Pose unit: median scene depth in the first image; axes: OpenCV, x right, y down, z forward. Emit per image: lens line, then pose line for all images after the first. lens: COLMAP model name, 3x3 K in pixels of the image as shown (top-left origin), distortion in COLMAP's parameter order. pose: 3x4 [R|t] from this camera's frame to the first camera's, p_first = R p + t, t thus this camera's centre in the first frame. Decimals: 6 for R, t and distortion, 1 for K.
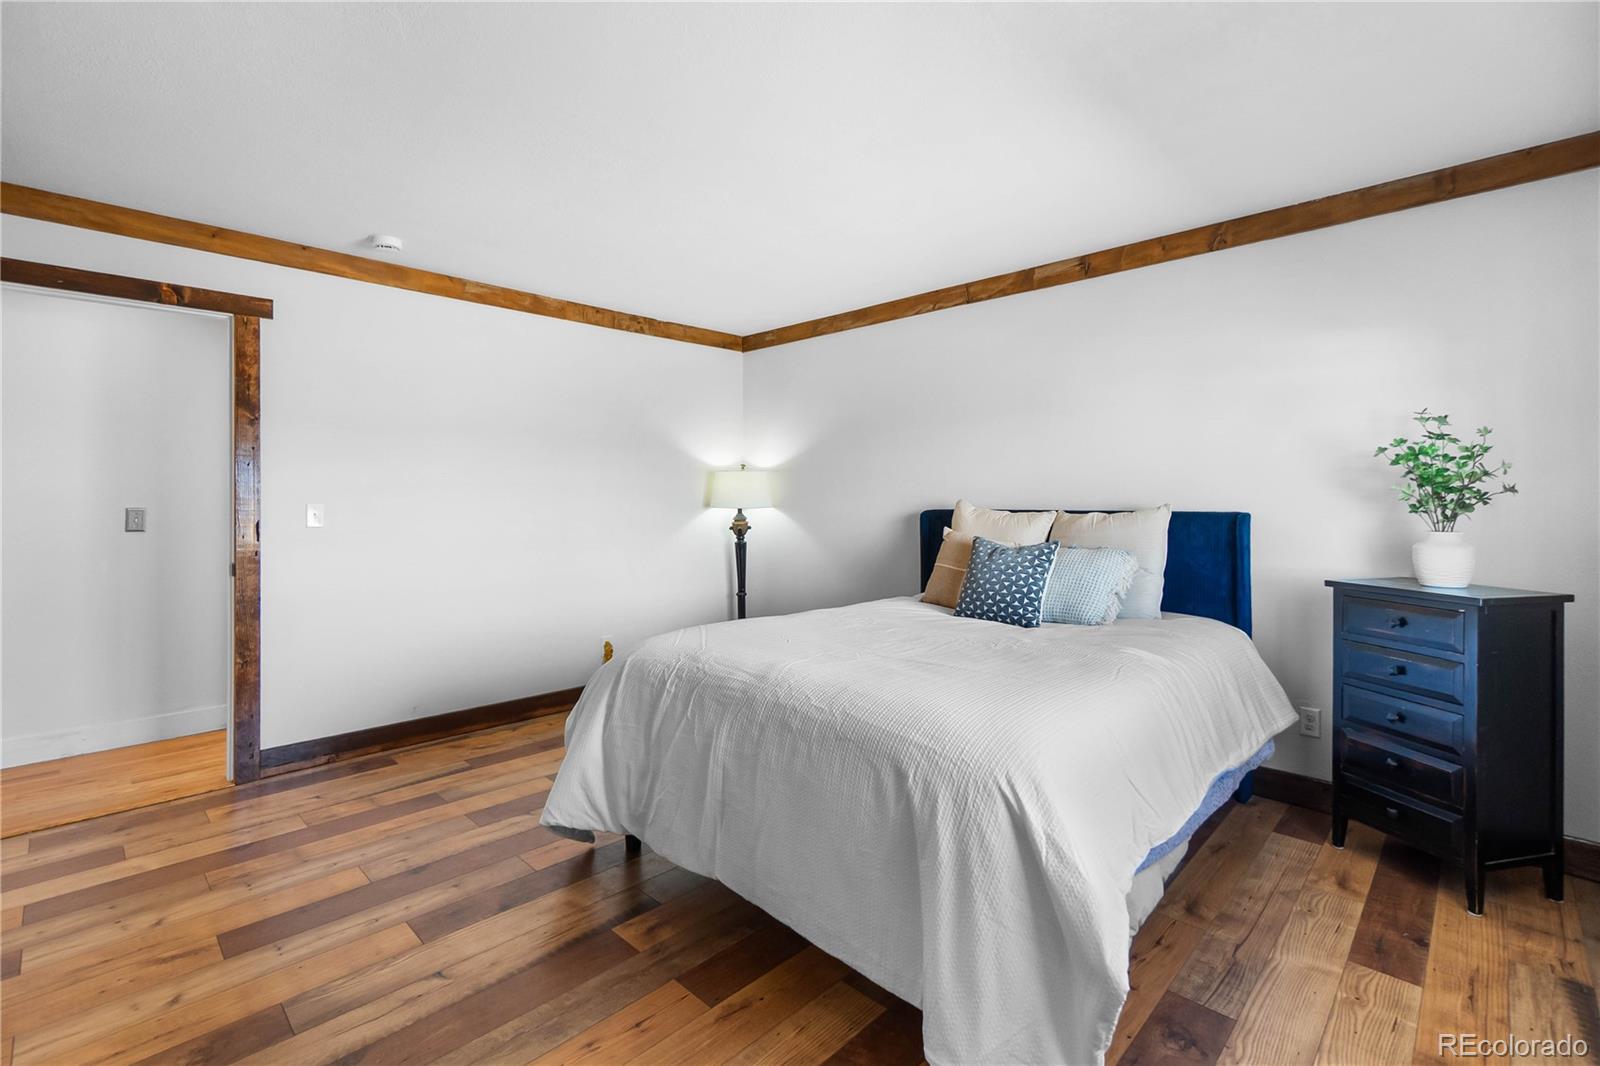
lens RADIAL K [[733.0, 0, 800.7], [0, 733.0, 473.6], [0, 0, 1]] dist [0.001575, 0.000265]
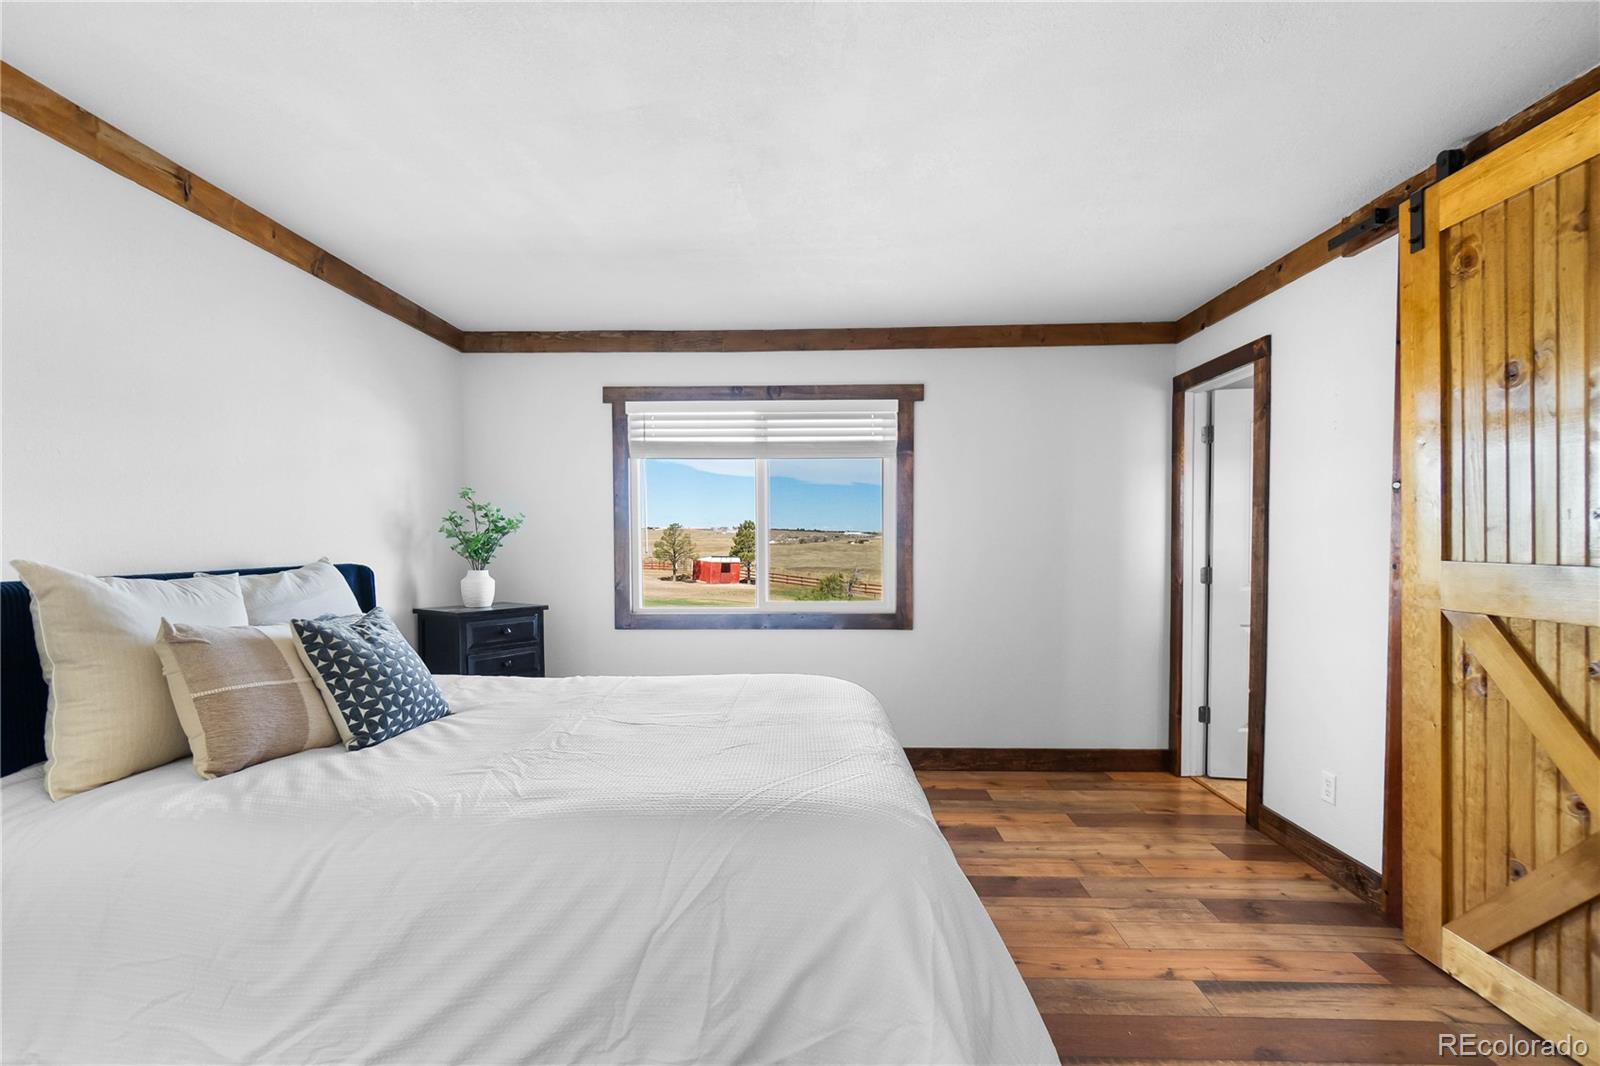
lens RADIAL K [[708.3, 0, 790.7], [0, 708.3, 560.4], [0, 0, 1]] dist [-0.004039, 0.000210]
pose [[-0.673542, -0.014408, 0.739009, -0.605259], [-0.014880, 0.999872, 0.005933, 0.038898], [-0.738999, -0.007001, -0.673670, 1.492998]]
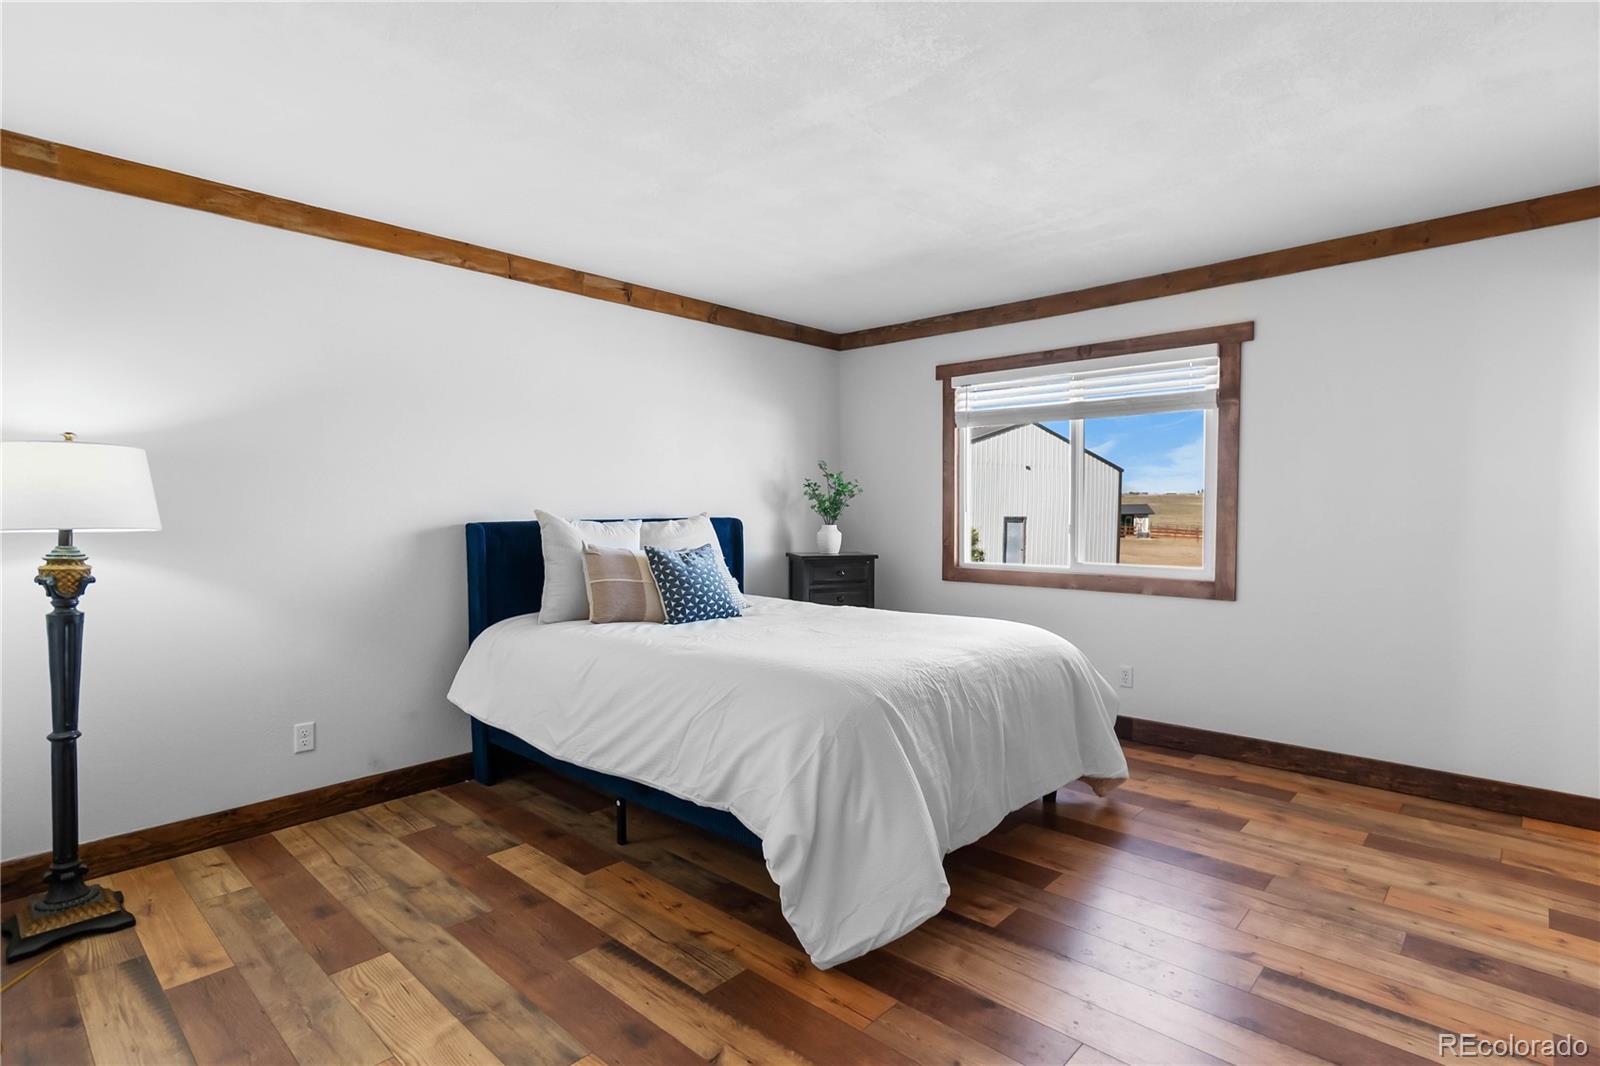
lens RADIAL K [[788.9, 0, 800.0], [0, 788.9, 533.0], [0, 0, 1]] dist [0.003261, 0.000595]
pose [[-0.031396, -0.028733, 0.999094, -1.148062], [-0.025709, 0.999279, 0.027930, 0.042786], [-0.999176, -0.024809, -0.032112, 1.136834]]
